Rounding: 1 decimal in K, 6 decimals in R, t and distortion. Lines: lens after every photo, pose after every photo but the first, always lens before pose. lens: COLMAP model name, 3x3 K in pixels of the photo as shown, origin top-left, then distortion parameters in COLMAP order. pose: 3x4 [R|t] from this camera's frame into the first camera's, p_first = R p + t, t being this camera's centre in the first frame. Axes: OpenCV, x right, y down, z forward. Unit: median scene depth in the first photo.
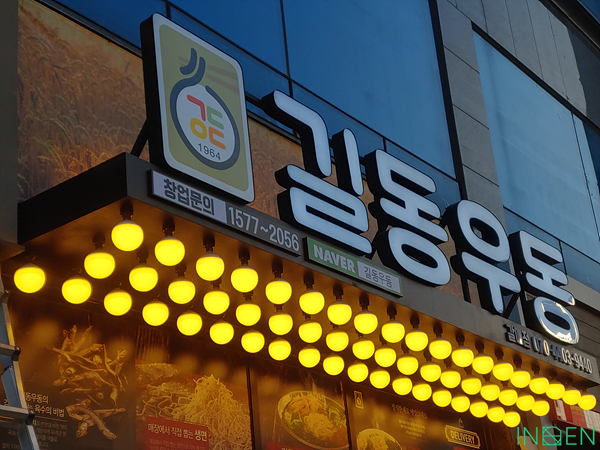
lens RADIAL K [[1089.2, 0, 300.0], [0, 1089.2, 225.0], [0, 0, 1]] dist [-0.016879, -0.218334]
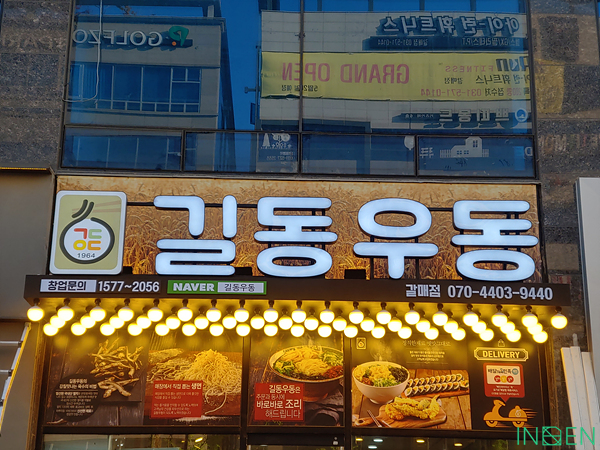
lens RADIAL K [[971.3, 0, 300.0], [0, 971.3, 225.0], [0, 0, 1]] dist [0.012706, 0.075583]
pose [[0.615641, -0.154299, -0.772773, 1.384373], [0.254230, 0.967098, 0.009437, -0.036590], [0.745891, -0.202272, 0.634613, 0.181246]]
